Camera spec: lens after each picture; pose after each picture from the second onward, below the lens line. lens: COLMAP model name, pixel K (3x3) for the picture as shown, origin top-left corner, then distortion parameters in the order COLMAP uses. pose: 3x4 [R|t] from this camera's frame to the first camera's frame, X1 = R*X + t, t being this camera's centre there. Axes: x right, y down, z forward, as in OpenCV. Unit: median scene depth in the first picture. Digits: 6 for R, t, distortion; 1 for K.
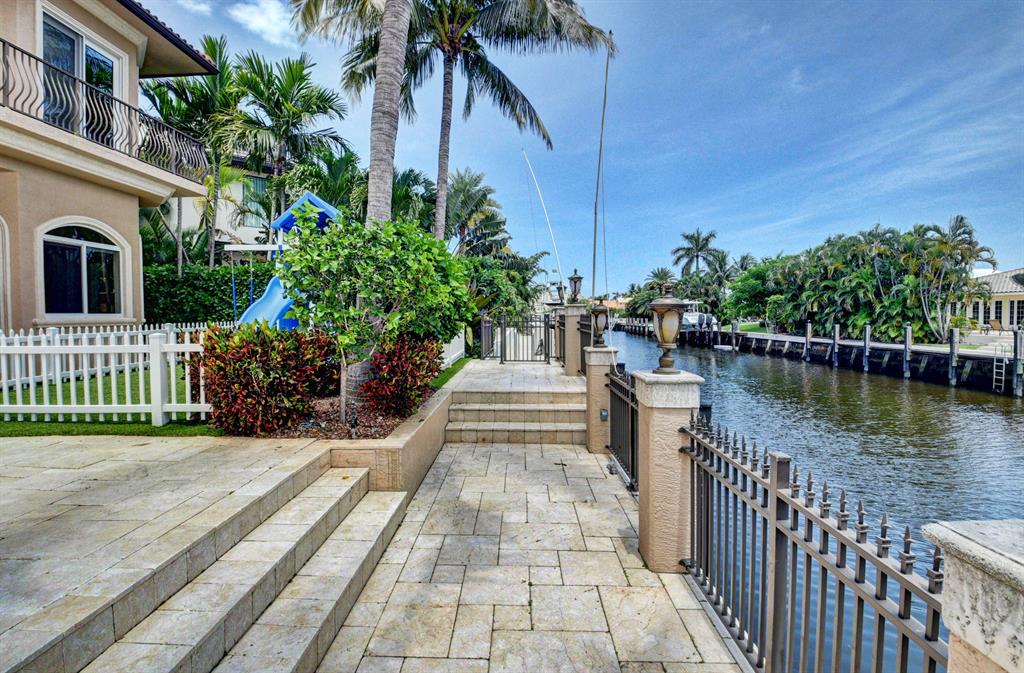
lens RADIAL K [[454.4, 0, 512.4], [0, 454.4, 330.8], [0, 0, 1]] dist [-0.009654, -0.012250]
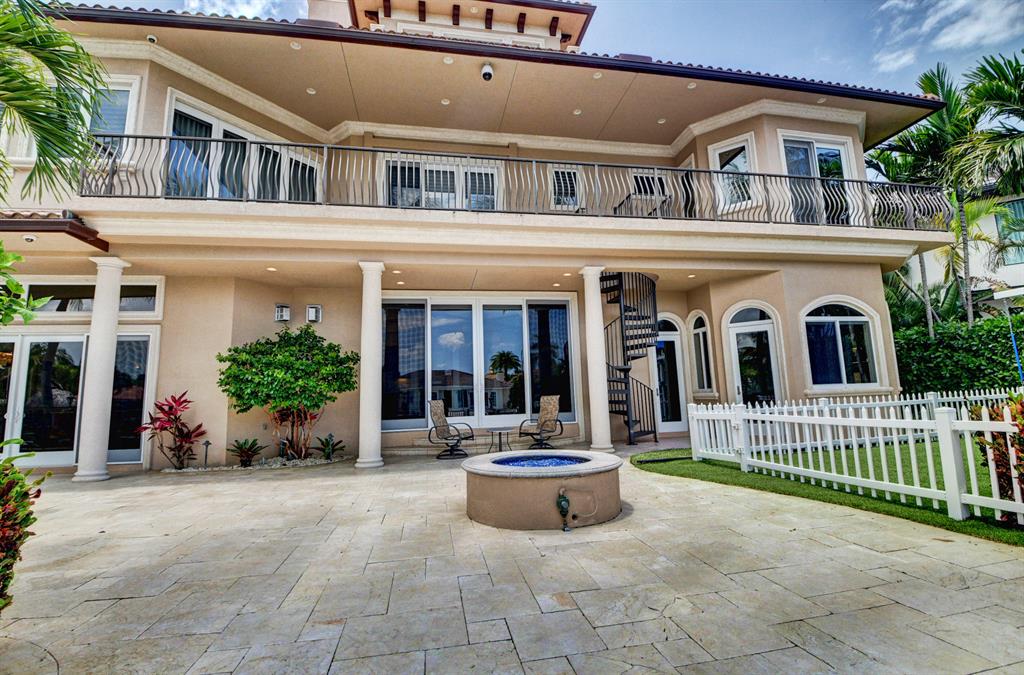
lens RADIAL K [[454.4, 0, 512.4], [0, 454.4, 331.8], [0, 0, 1]] dist [-0.009654, -0.012250]
pose [[0.198272, -0.136417, -0.970607, -0.069866], [-0.004168, 0.990141, -0.140014, -0.009922], [0.980138, 0.031806, 0.195749, 0.010756]]
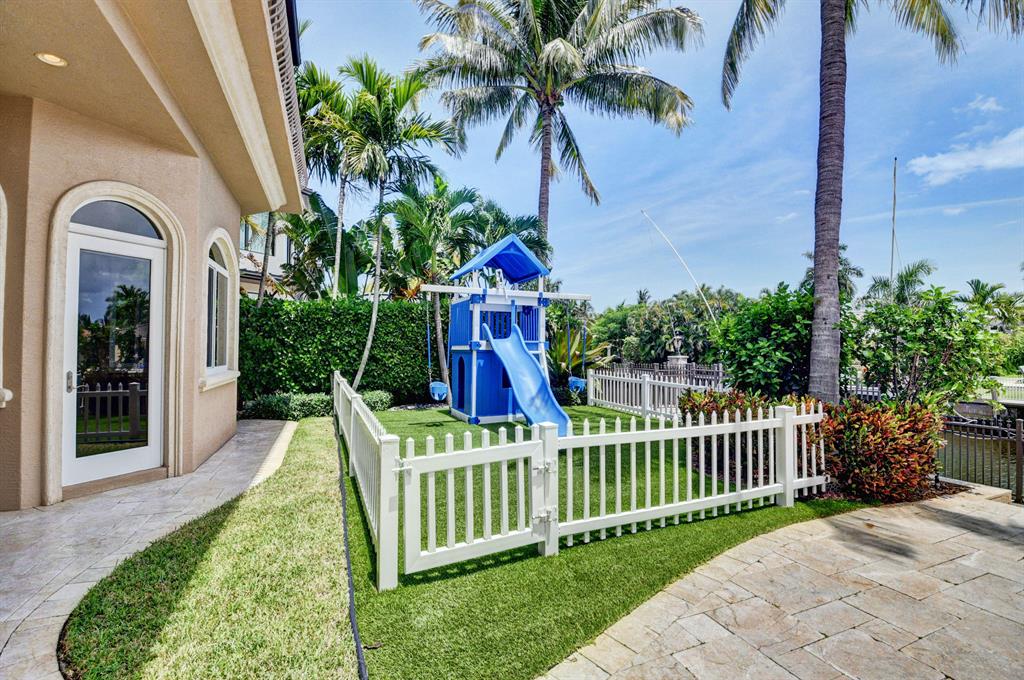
lens RADIAL K [[446.8, 0, 512.1], [0, 446.8, 334.8], [0, 0, 1]] dist [-0.000432, -0.019513]
pose [[0.918105, 0.018869, 0.395887, -1.084935], [0.007431, 0.997871, -0.064794, -0.053970], [-0.396267, 0.062430, 0.916010, 0.241651]]
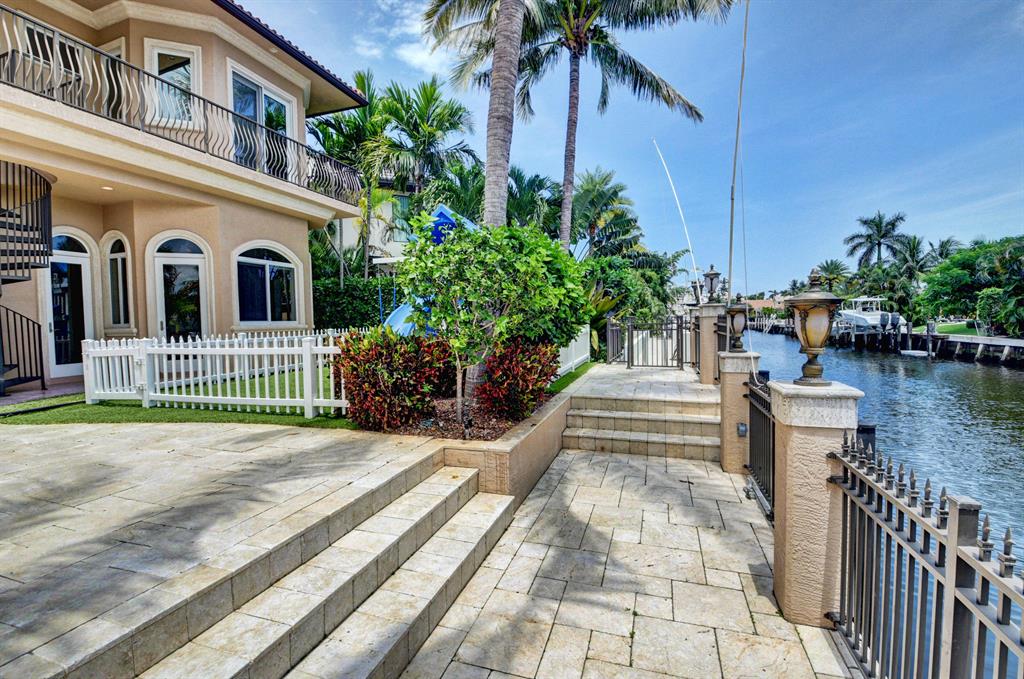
lens RADIAL K [[454.1, 0, 512.0], [0, 454.1, 339.5], [0, 0, 1]] dist [0.001924, -0.020294]
pose [[0.955896, -0.001322, -0.293702, 0.030709], [0.004594, 0.999935, 0.010451, 0.000602], [0.293669, -0.011339, 0.955840, 0.029341]]
